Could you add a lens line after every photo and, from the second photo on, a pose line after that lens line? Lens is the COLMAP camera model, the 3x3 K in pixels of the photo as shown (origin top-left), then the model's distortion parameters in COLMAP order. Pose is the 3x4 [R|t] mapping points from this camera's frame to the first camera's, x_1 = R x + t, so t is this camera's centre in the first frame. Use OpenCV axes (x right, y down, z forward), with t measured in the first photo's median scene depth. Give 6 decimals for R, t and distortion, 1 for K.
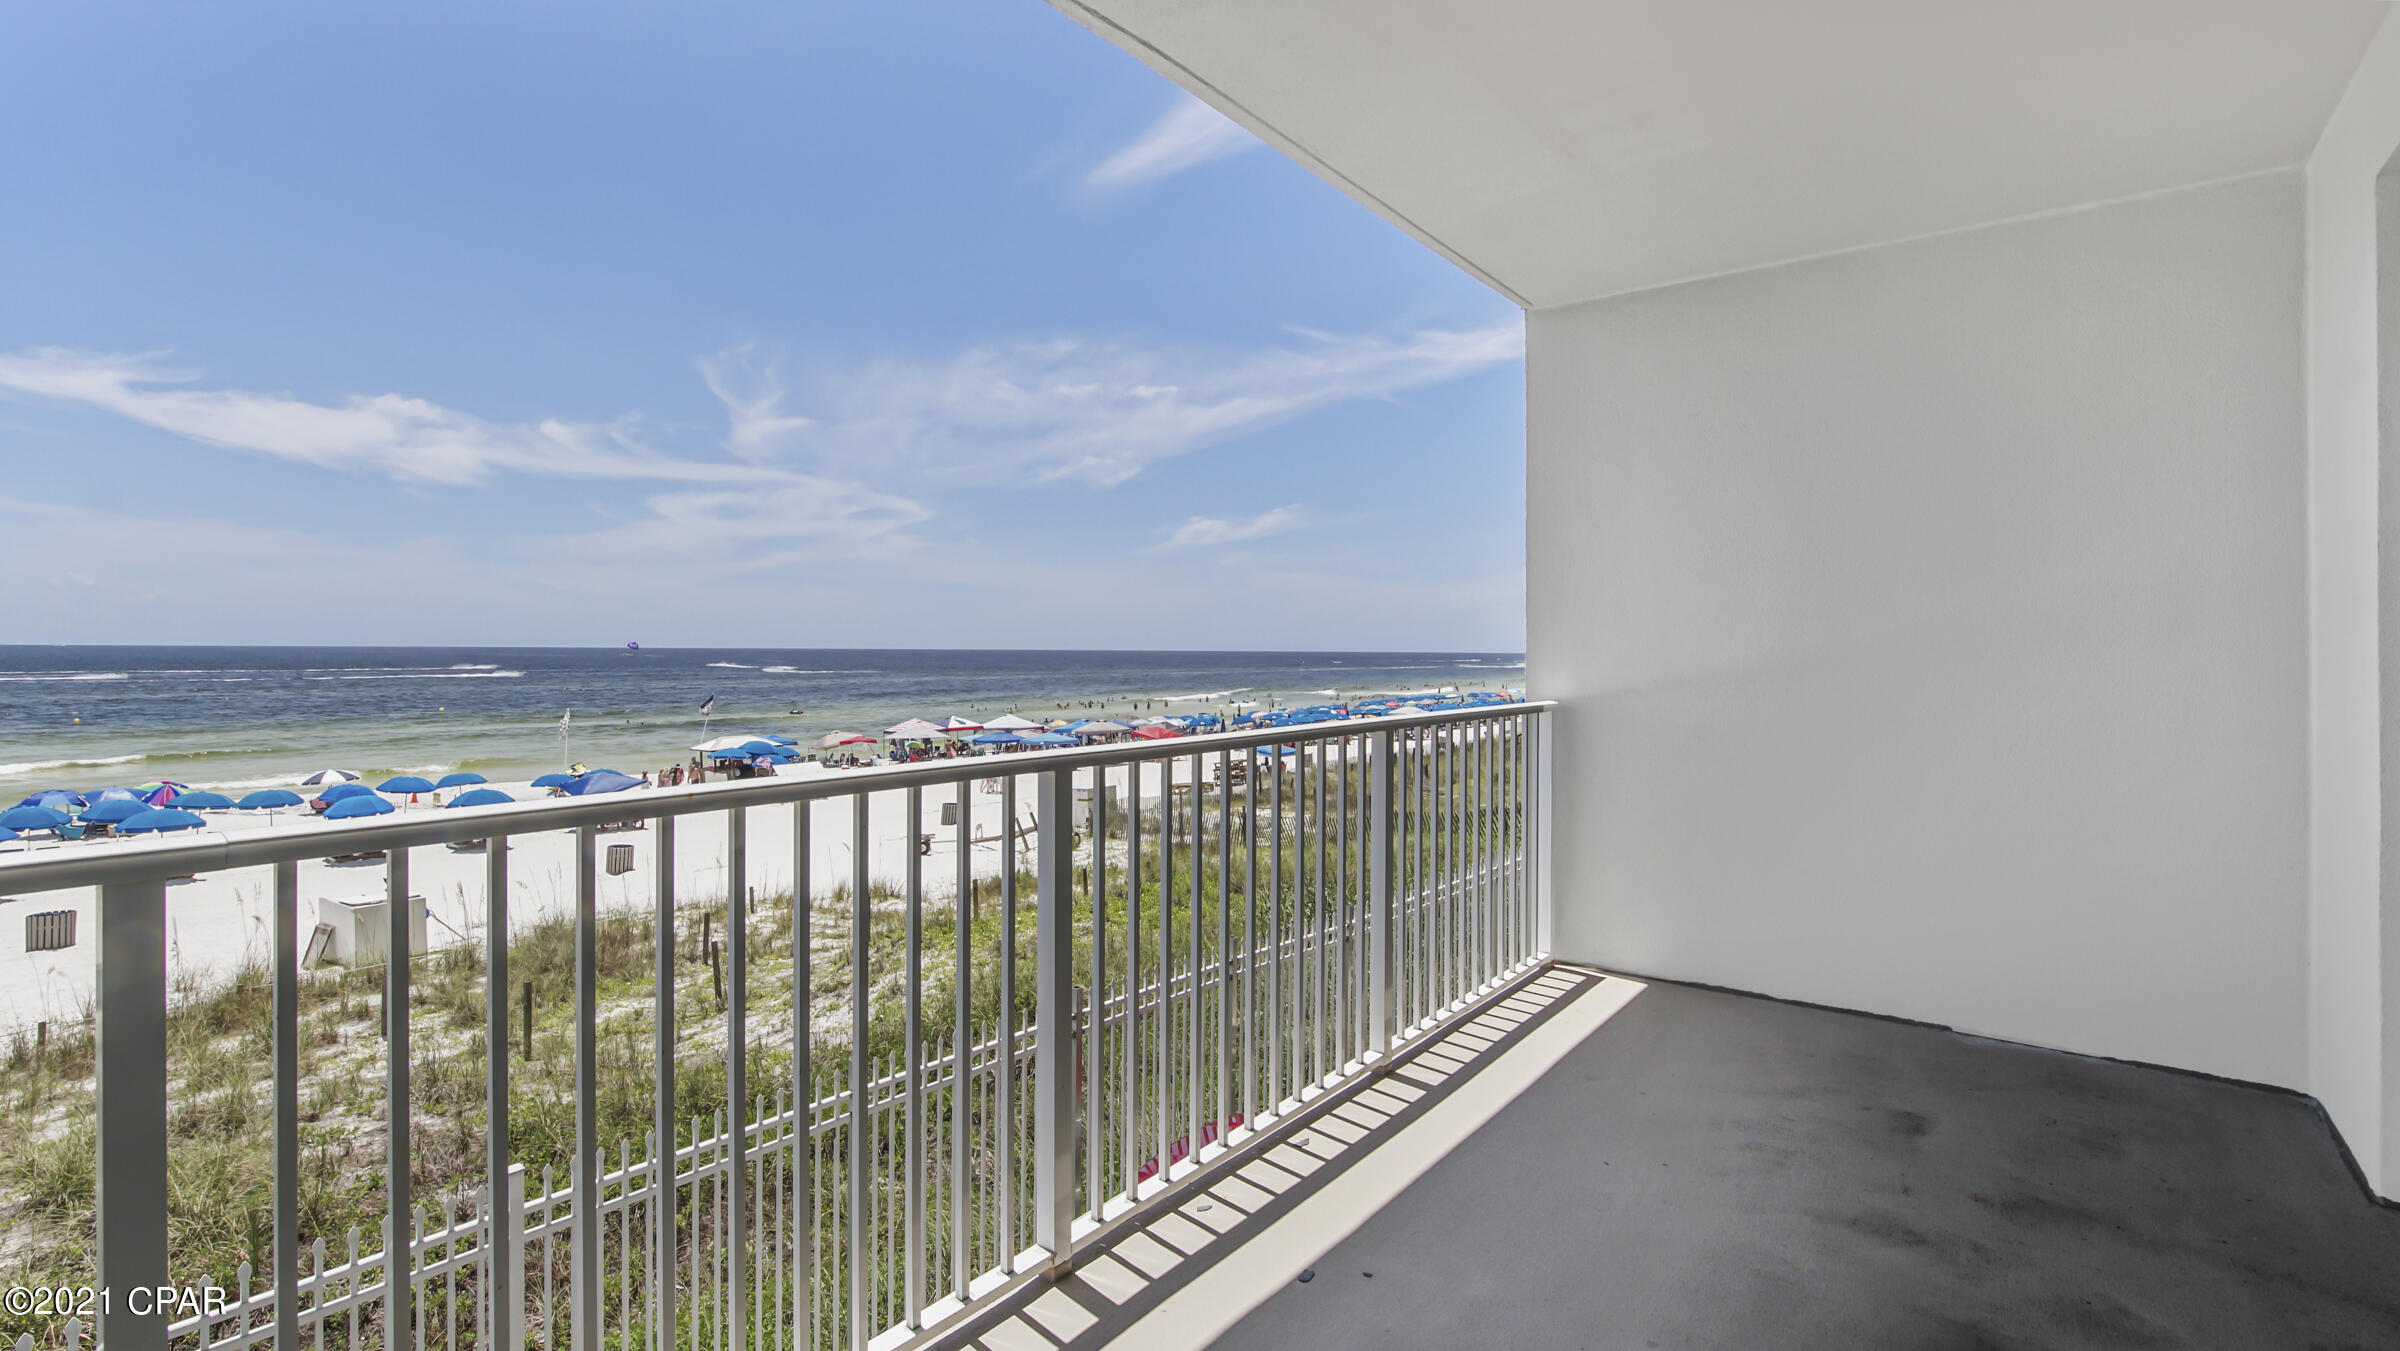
lens RADIAL K [[1065.6, 0, 1200.0], [0, 1065.6, 675.5], [0, 0, 1]] dist [-0.001089, 0.000012]
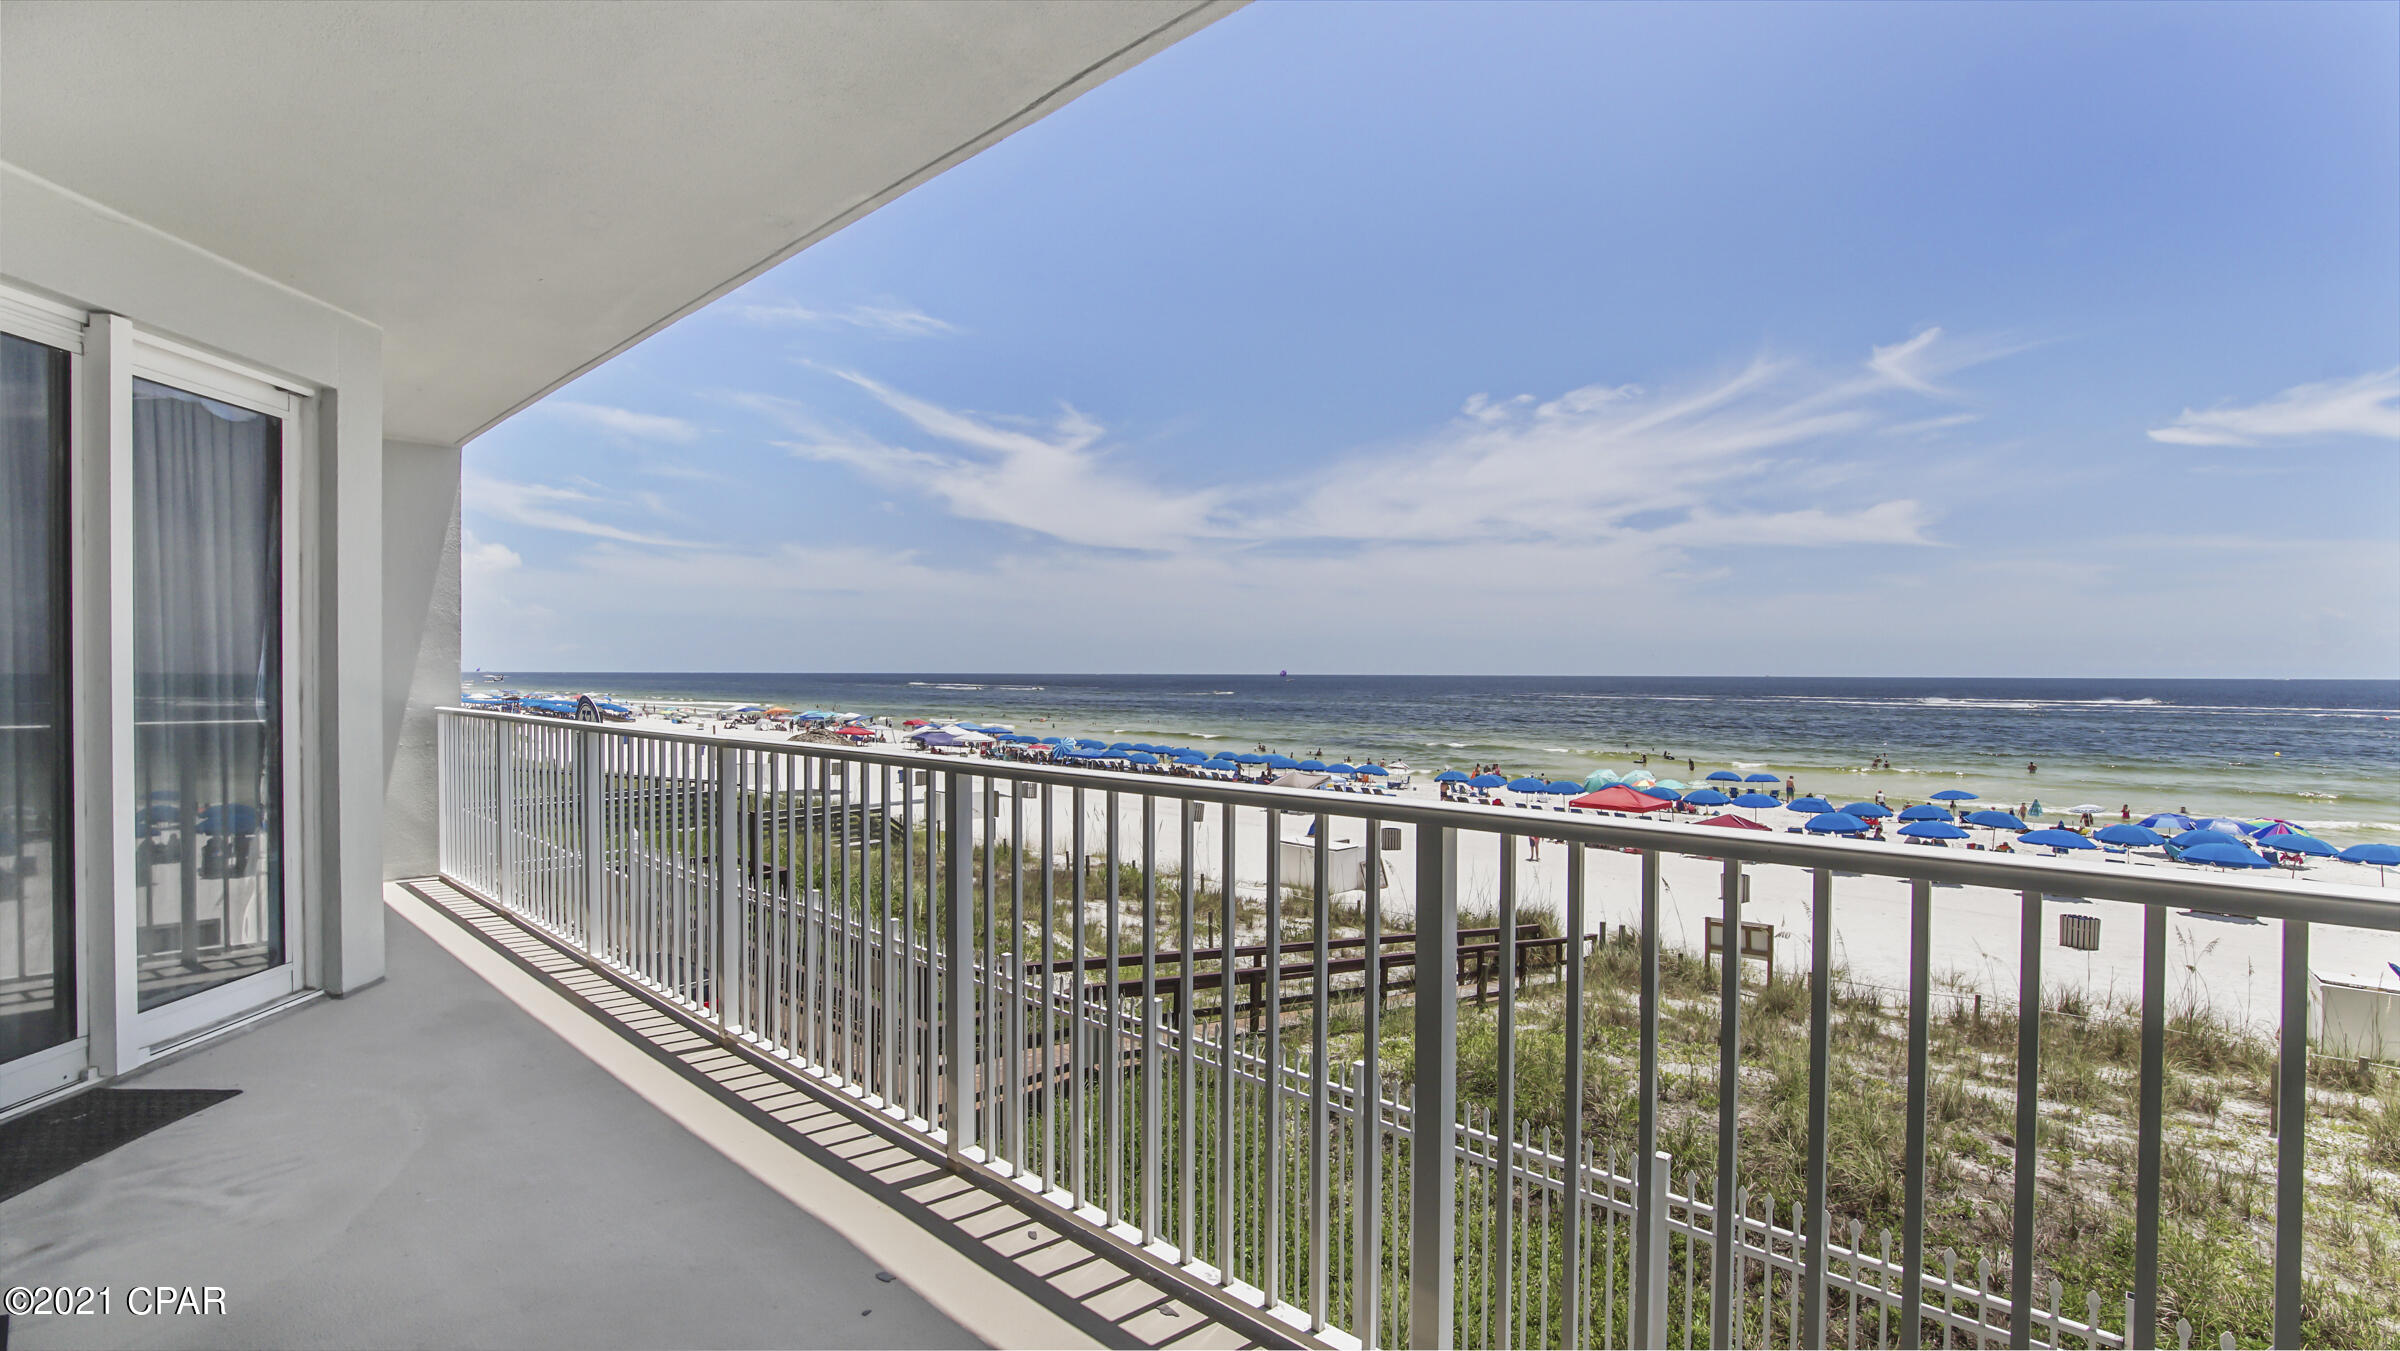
lens RADIAL K [[1065.6, 0, 1200.0], [0, 1065.6, 675.5], [0, 0, 1]] dist [-0.001089, 0.000012]
pose [[-0.070274, -0.006323, -0.997508, 0.158215], [-0.025519, 0.999664, -0.004538, -0.004468], [0.997201, 0.025136, -0.070412, 0.192148]]
